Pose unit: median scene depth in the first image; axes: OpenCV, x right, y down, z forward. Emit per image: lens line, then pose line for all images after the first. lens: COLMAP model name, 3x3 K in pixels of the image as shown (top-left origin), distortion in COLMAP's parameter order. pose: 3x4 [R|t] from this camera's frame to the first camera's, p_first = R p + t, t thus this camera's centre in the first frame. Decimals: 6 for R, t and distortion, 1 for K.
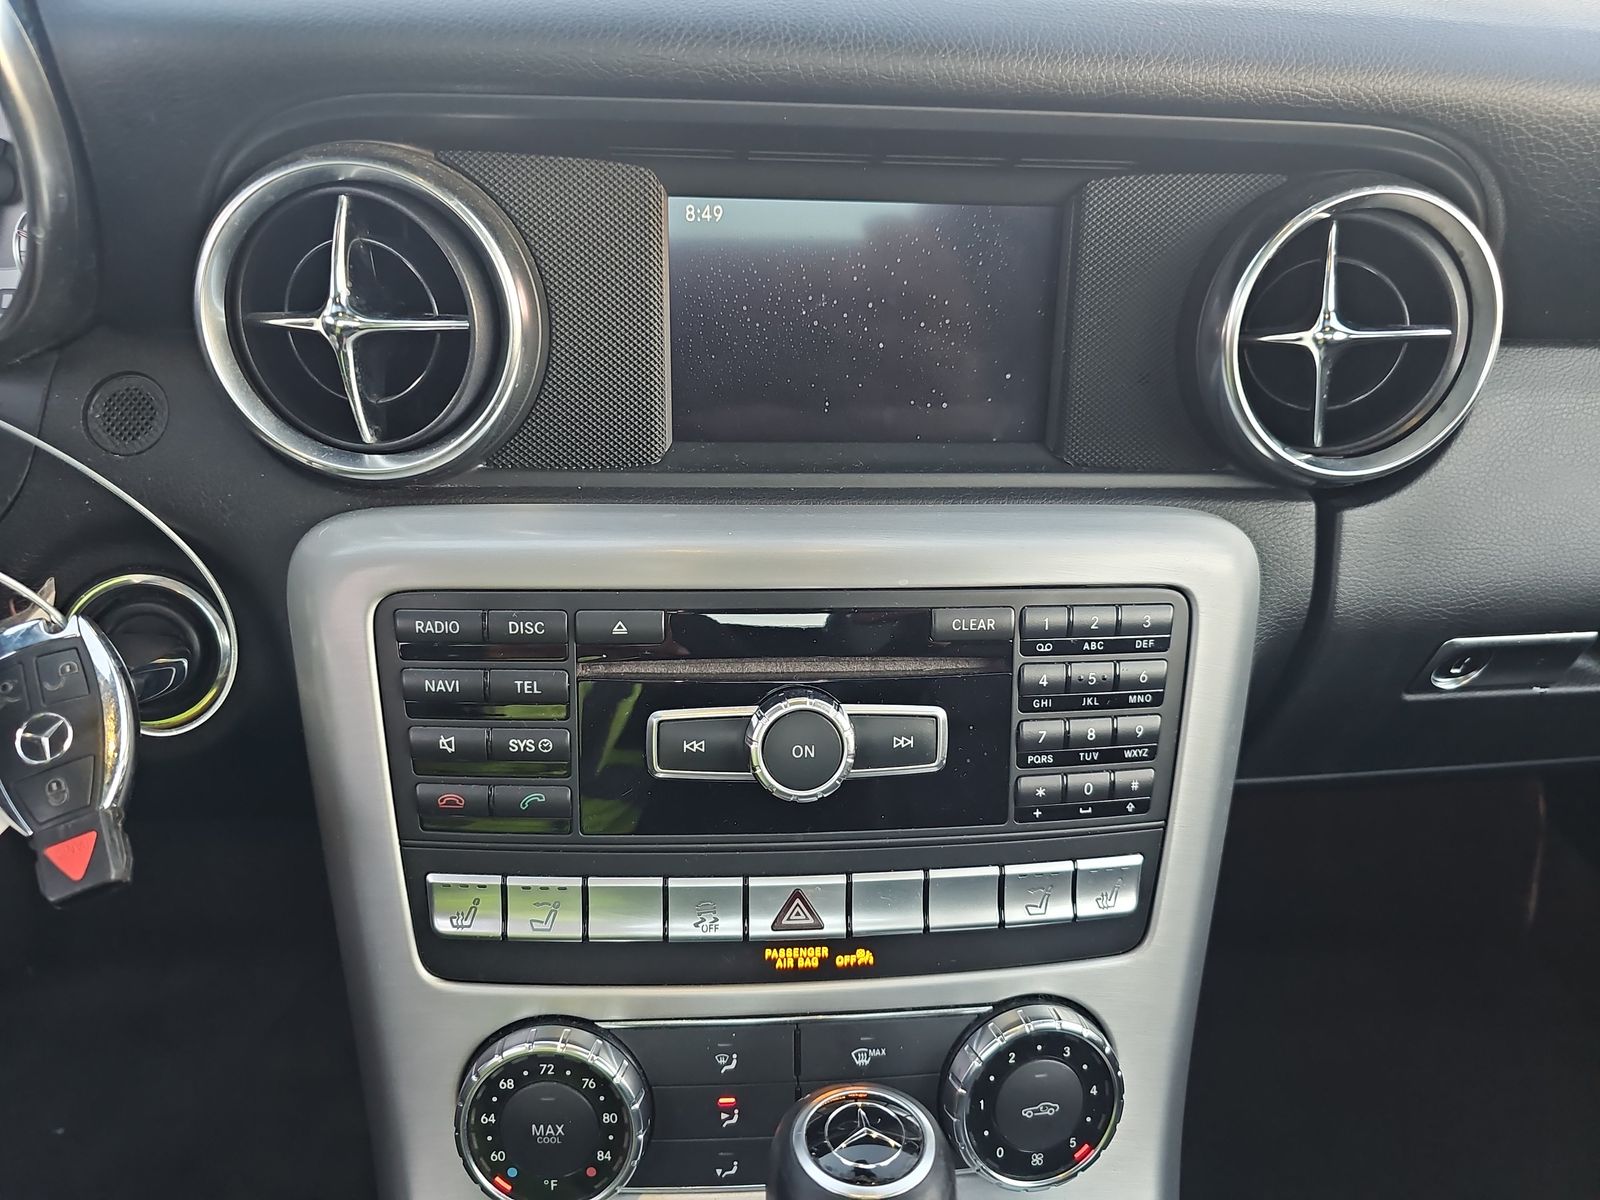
lens RADIAL K [[1073.1, 0, 804.1], [0, 1073.1, 600.9], [0, 0, 1]] dist [0.016905, -0.001885]
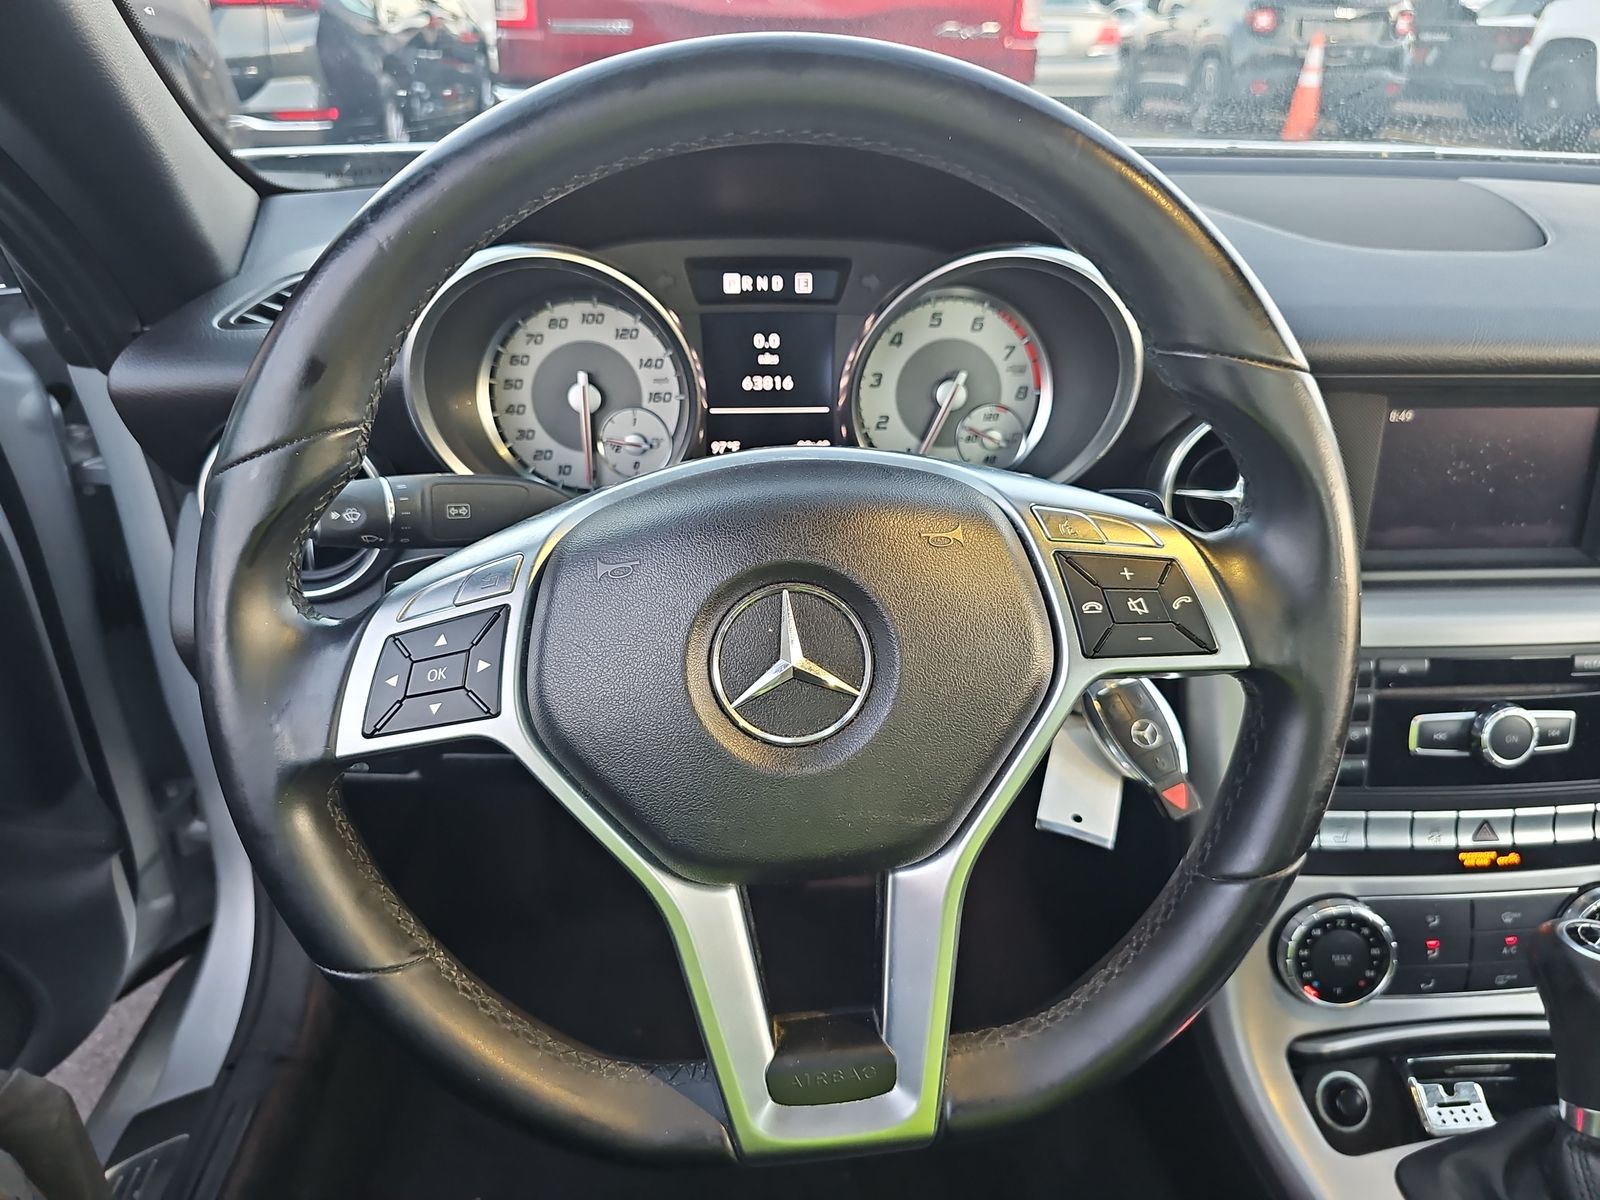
lens RADIAL K [[1073.1, 0, 796.8], [0, 1073.1, 600.6], [0, 0, 1]] dist [0.016905, -0.001885]
pose [[0.999849, -0.009535, 0.014523, -1.130471], [0.009324, 0.999851, 0.014506, -0.115735], [-0.014659, -0.014369, 0.999789, -0.709029]]
